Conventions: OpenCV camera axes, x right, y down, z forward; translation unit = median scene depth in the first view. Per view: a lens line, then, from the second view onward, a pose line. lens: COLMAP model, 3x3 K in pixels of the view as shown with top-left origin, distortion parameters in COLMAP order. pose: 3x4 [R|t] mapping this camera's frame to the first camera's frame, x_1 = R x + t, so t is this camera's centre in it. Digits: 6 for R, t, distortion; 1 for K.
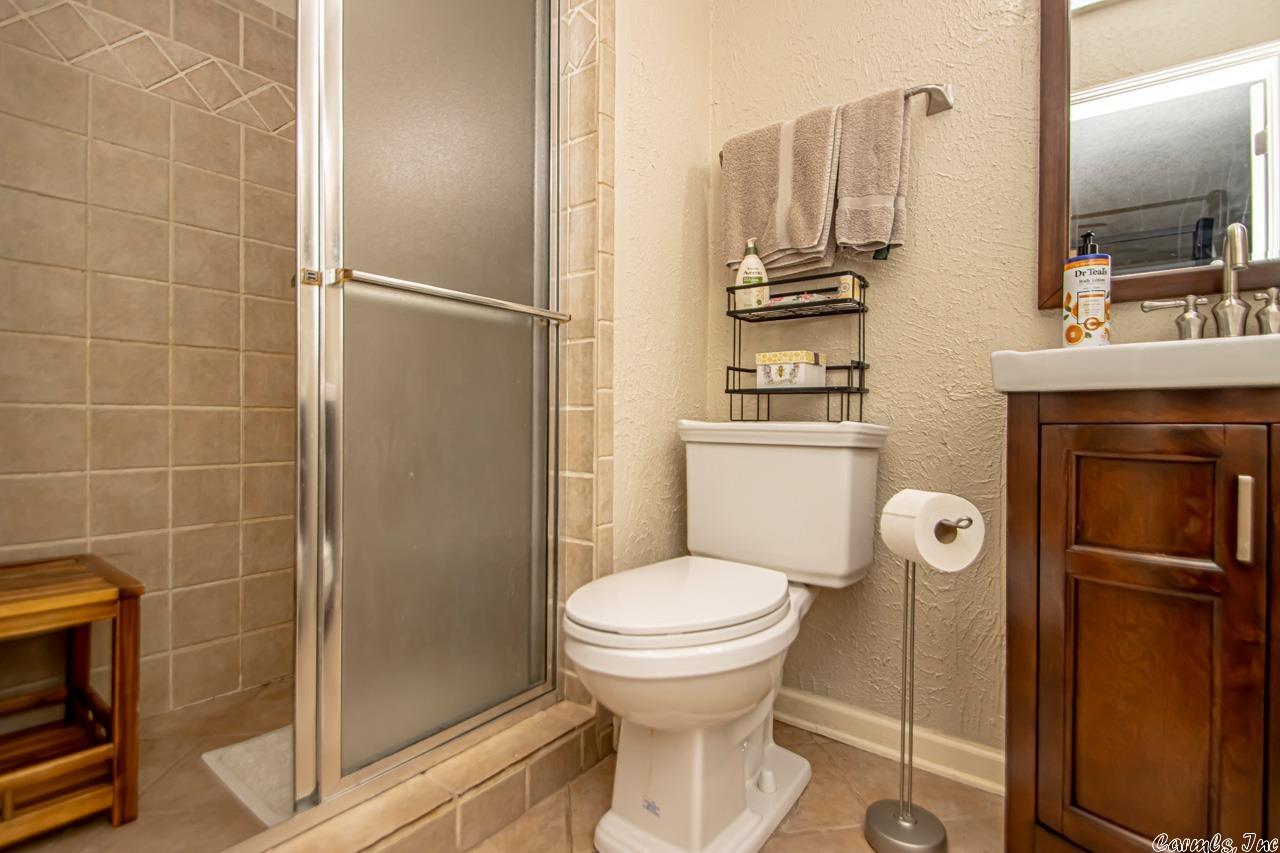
lens RADIAL K [[602.1, 0, 638.0], [0, 602.1, 420.8], [0, 0, 1]] dist [0.018354, -0.014233]
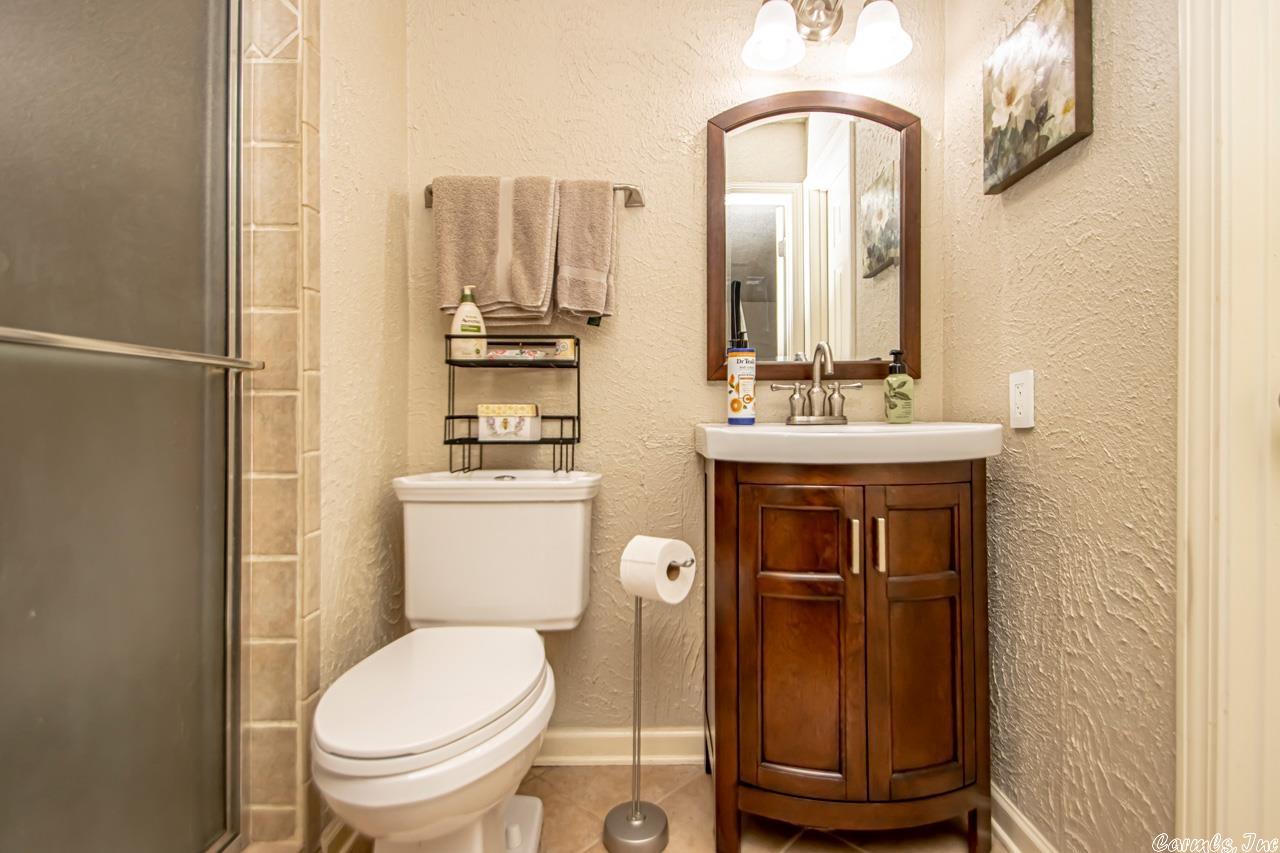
lens RADIAL K [[602.1, 0, 675.8], [0, 602.1, 415.5], [0, 0, 1]] dist [0.018354, -0.014233]
pose [[0.778989, -0.006325, 0.627006, -0.186840], [0.009753, 0.999950, -0.002030, -0.095894], [-0.626962, 0.007697, 0.779012, 0.028279]]
